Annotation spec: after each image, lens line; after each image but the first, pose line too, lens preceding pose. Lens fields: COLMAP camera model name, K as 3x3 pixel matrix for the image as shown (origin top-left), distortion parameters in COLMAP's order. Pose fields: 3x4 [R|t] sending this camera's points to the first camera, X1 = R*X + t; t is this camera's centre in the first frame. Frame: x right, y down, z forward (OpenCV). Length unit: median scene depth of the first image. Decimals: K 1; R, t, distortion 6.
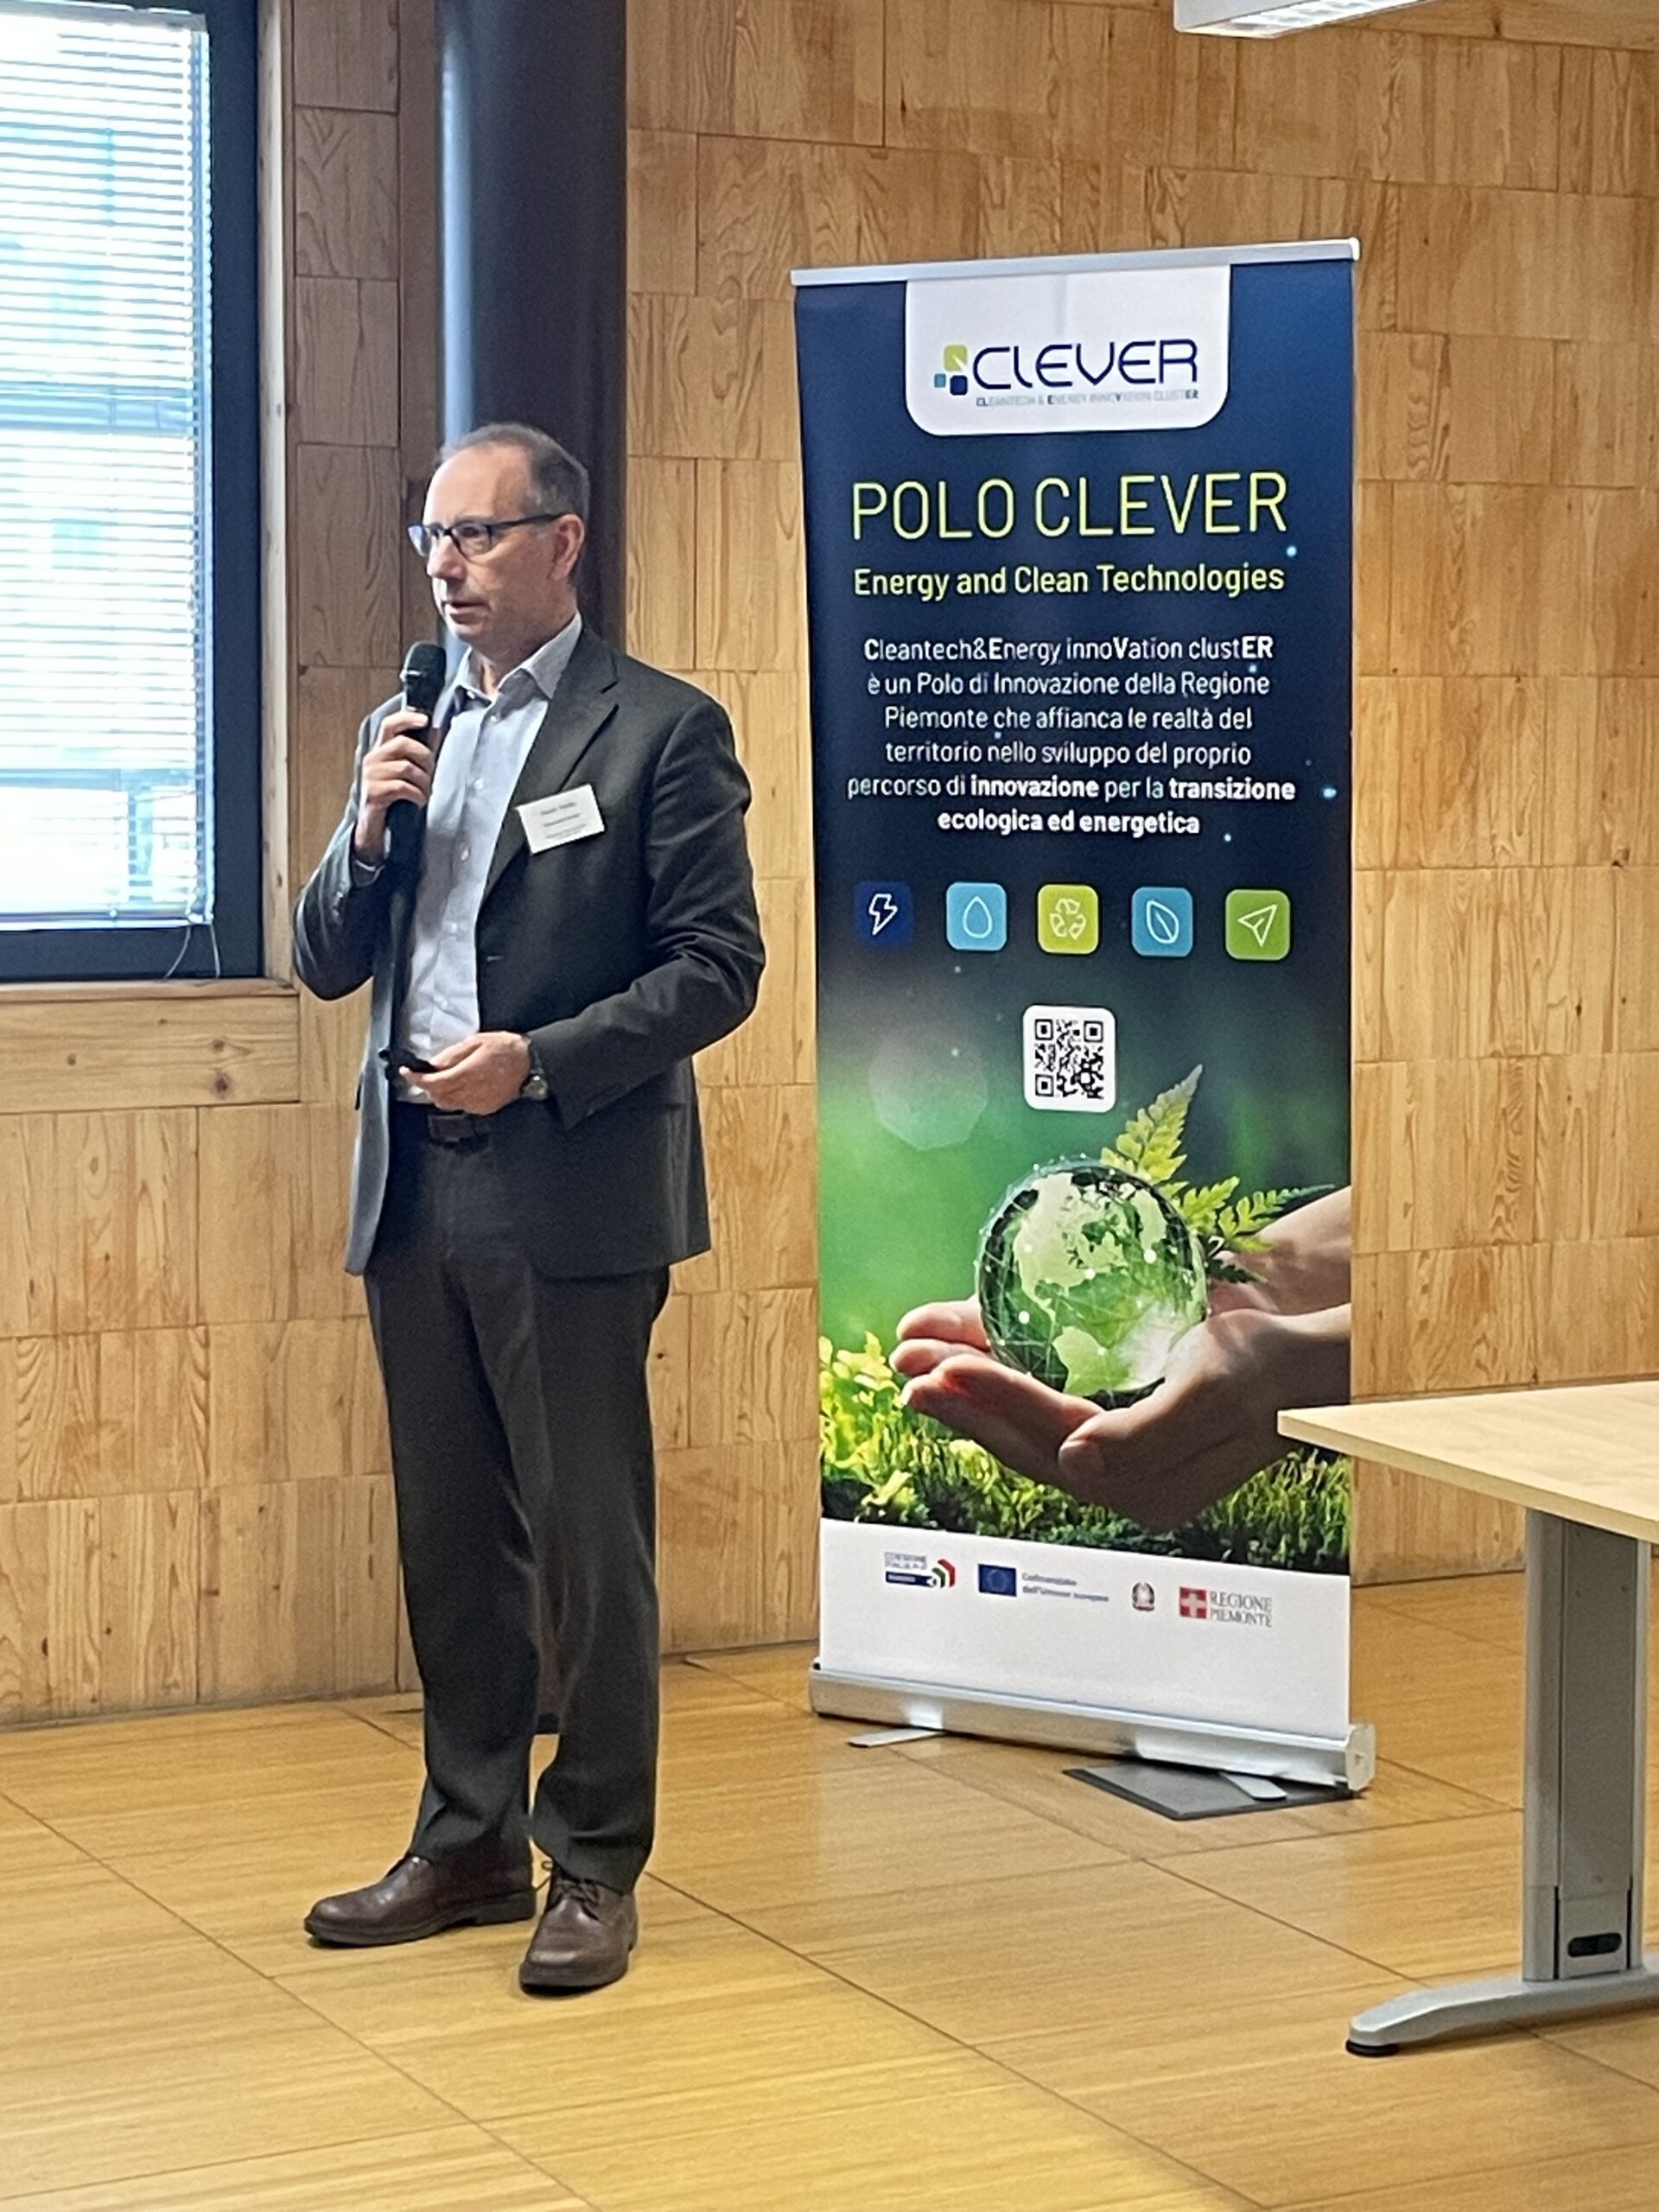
lens RADIAL K [[4621.2, 0, 816.1], [0, 4621.2, 1052.1], [0, 0, 1]] dist [0.068660, 0.000000]
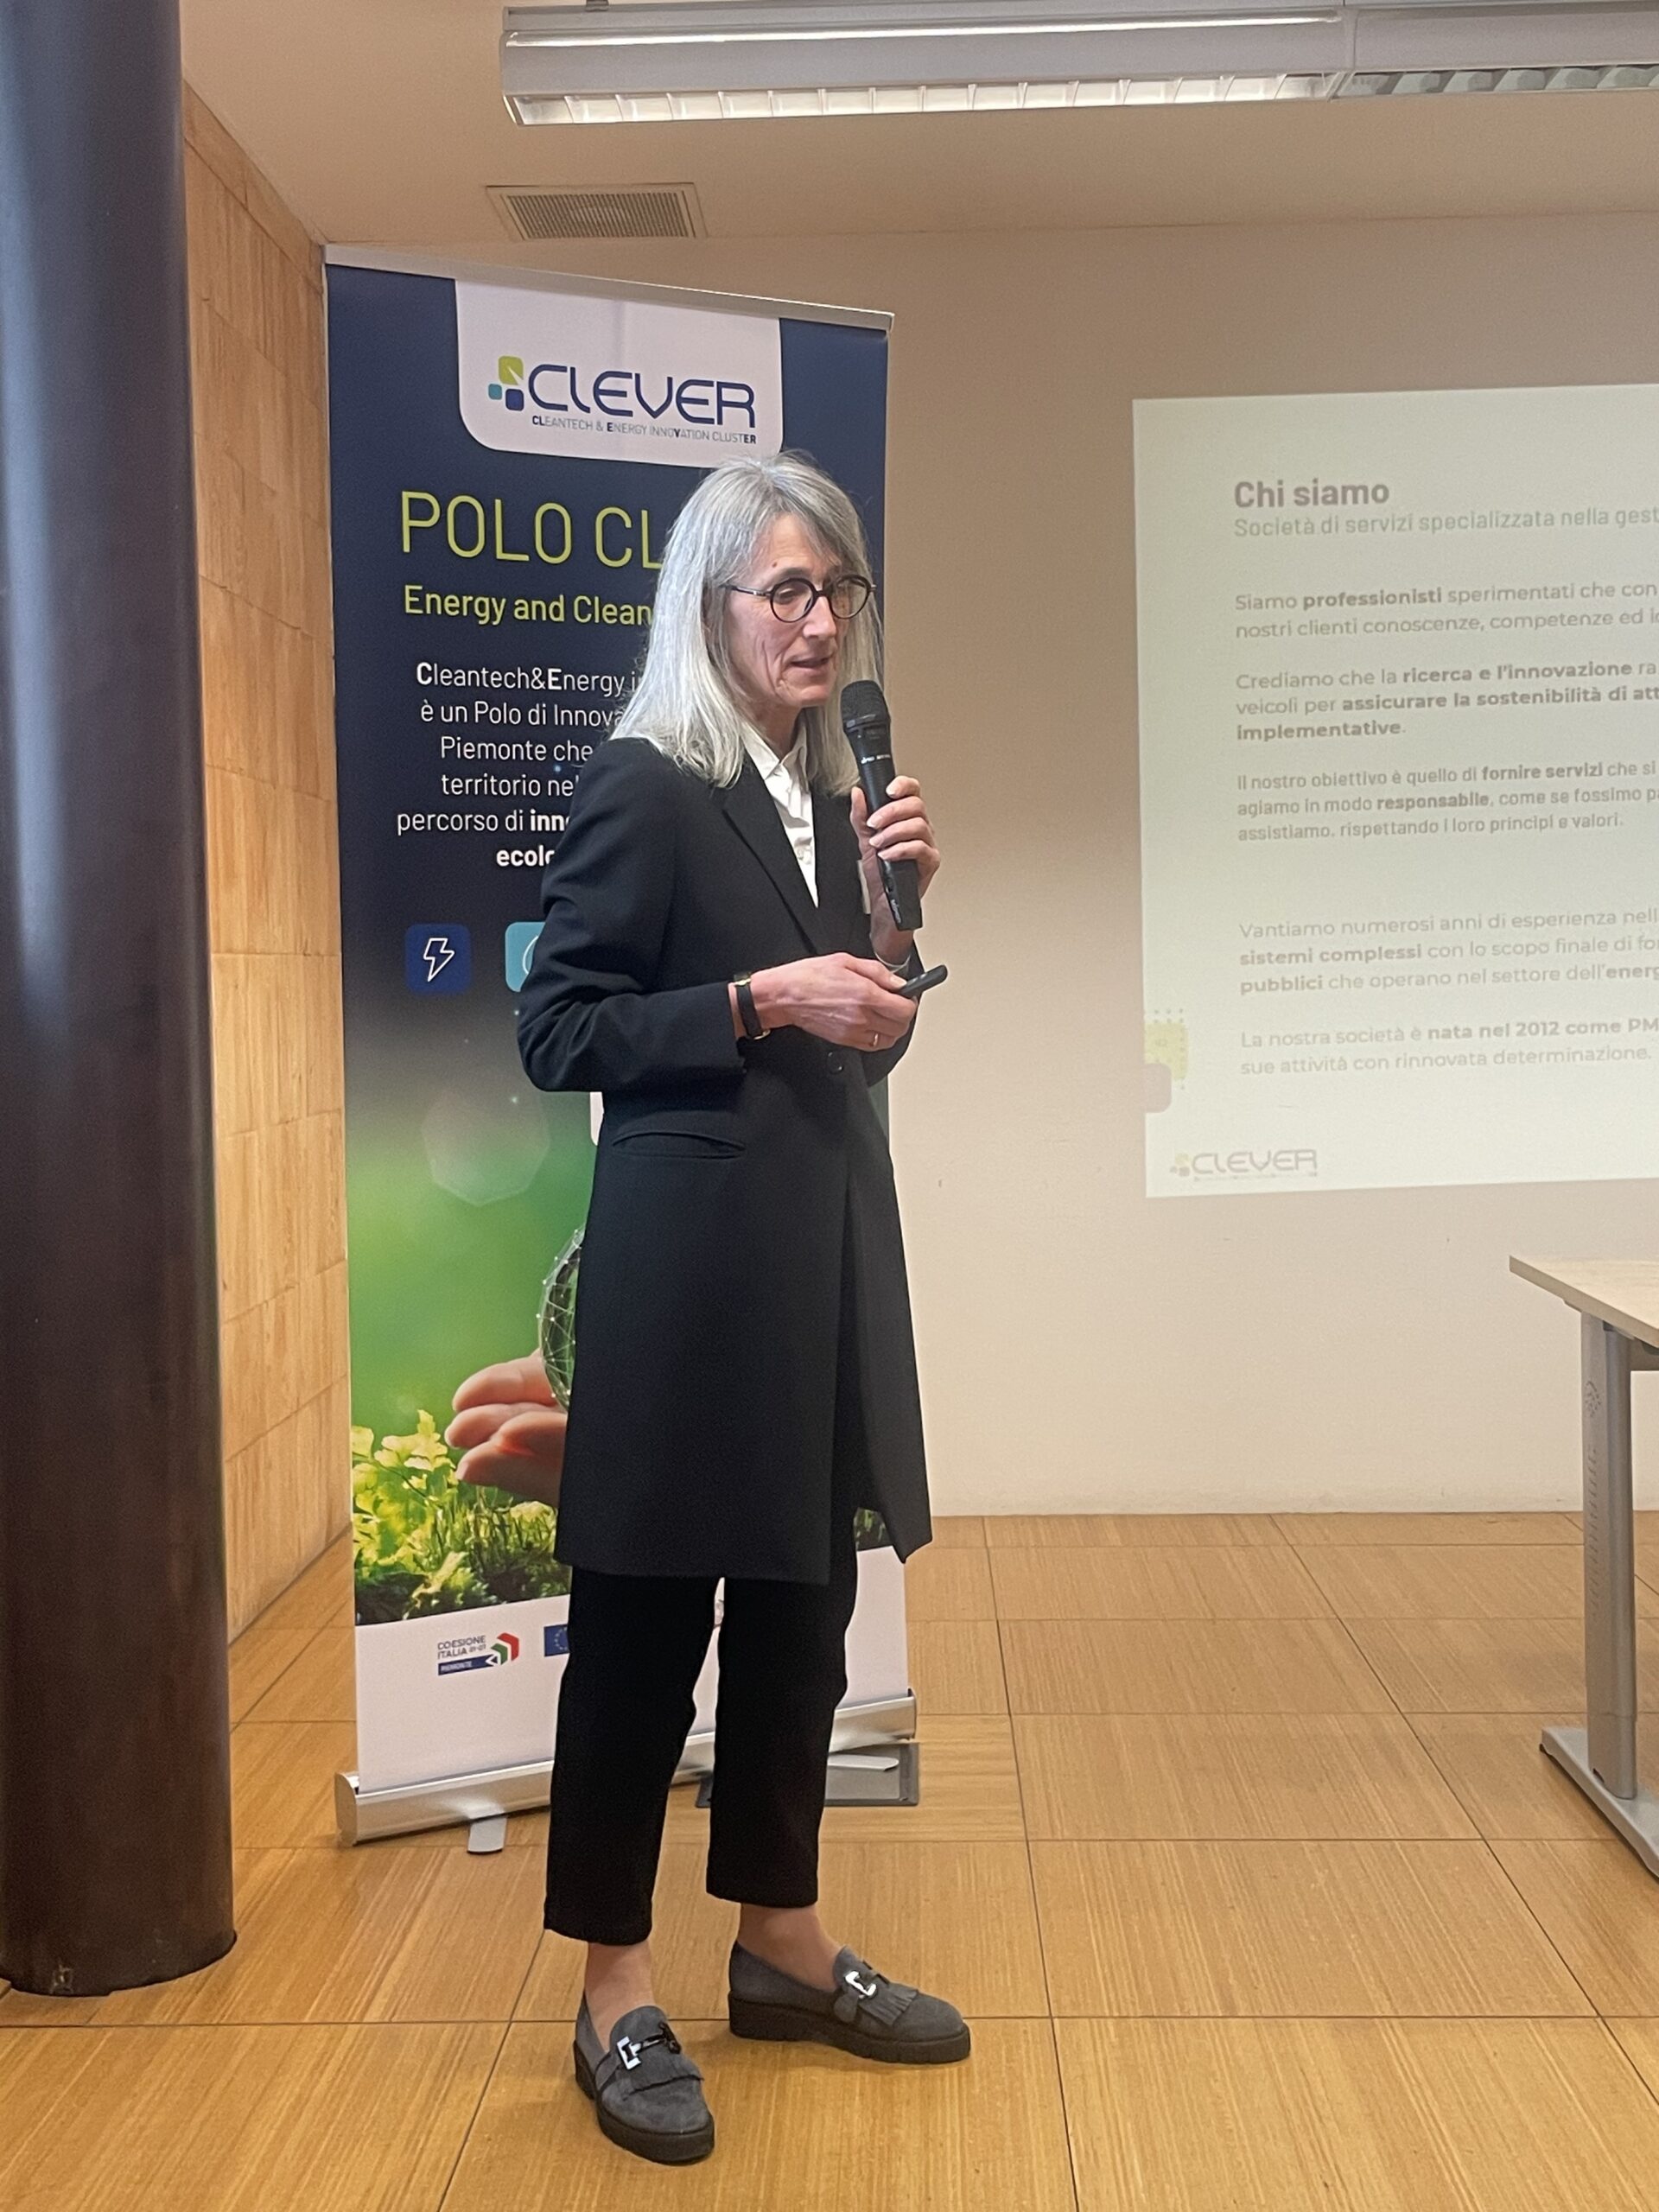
lens RADIAL K [[2722.2, 0, 831.1], [0, 2722.2, 1104.6], [0, 0, 1]] dist [0.087078, 0.000000]
pose [[0.486363, -0.058890, 0.871770, -0.439462], [0.093662, 0.995491, 0.014993, -0.001312], [-0.868722, 0.074360, 0.489686, 0.676093]]
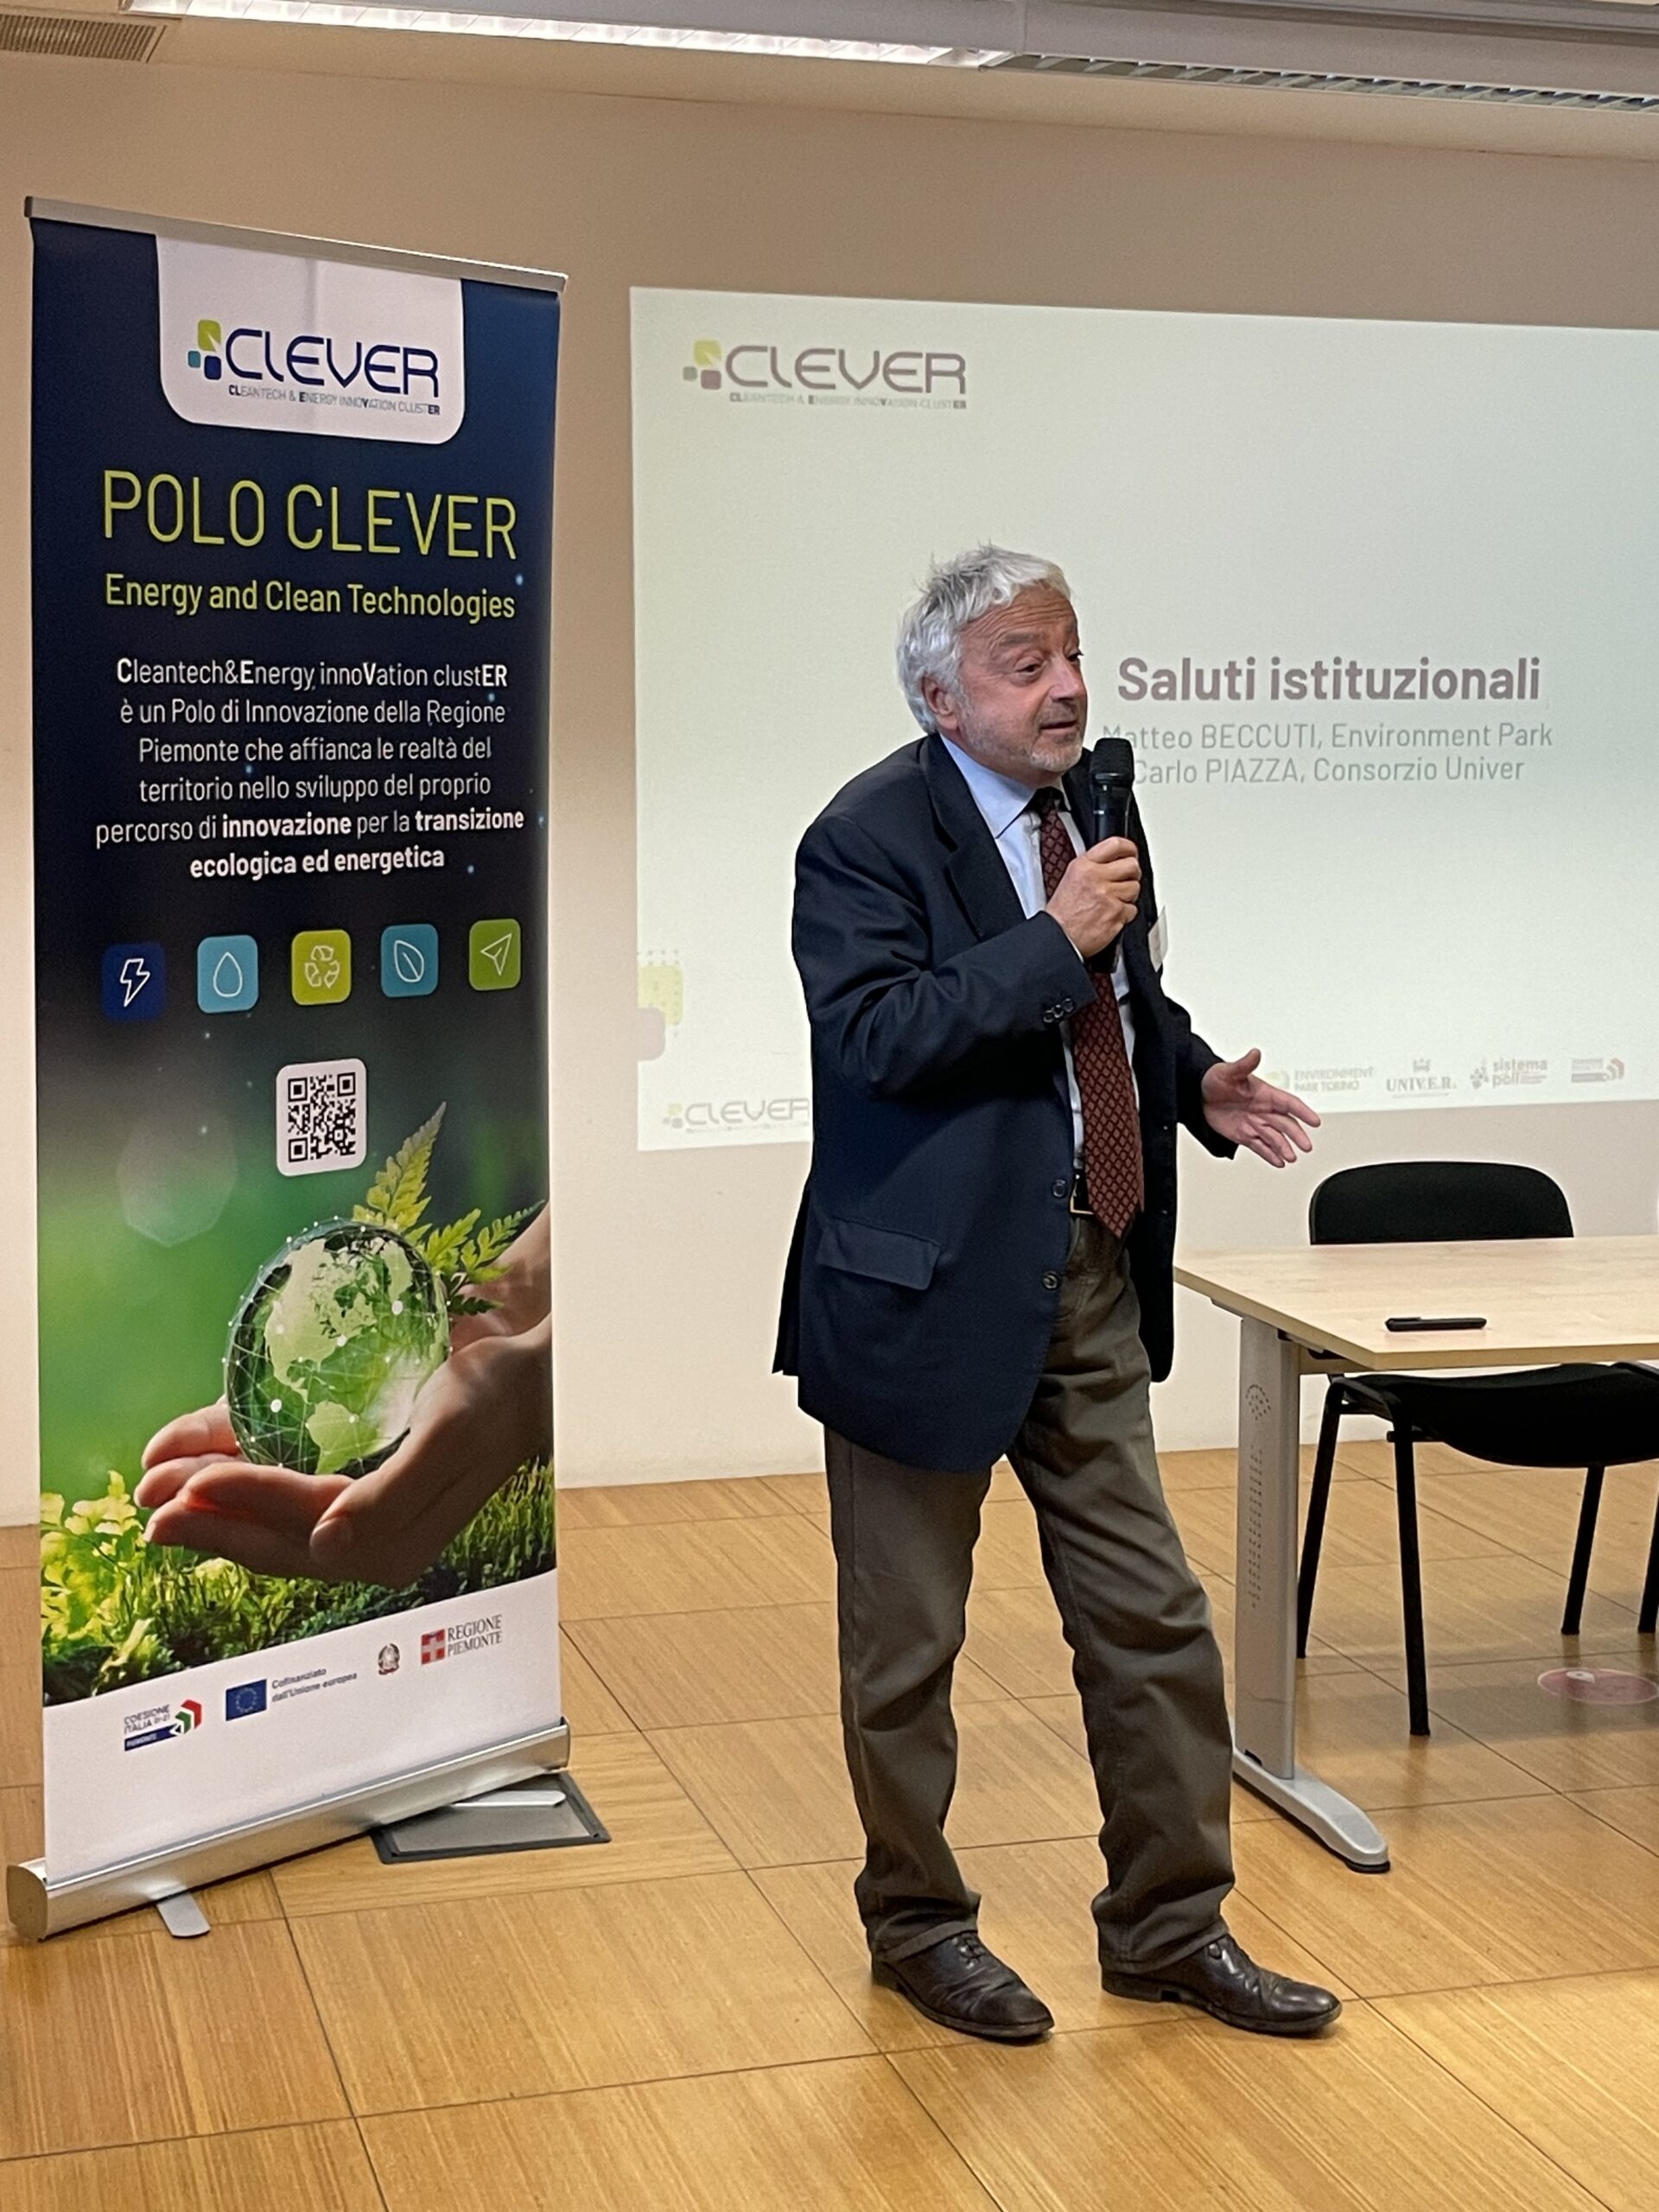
lens RADIAL K [[3144.3, 0, 810.3], [0, 3144.3, 1095.3], [0, 0, 1]] dist [0.089377, 0.000000]
pose [[0.193070, -0.118018, 0.974061, -0.544446], [0.078728, 0.991402, 0.104515, -0.061573], [-0.978021, 0.056507, 0.200701, 0.777345]]
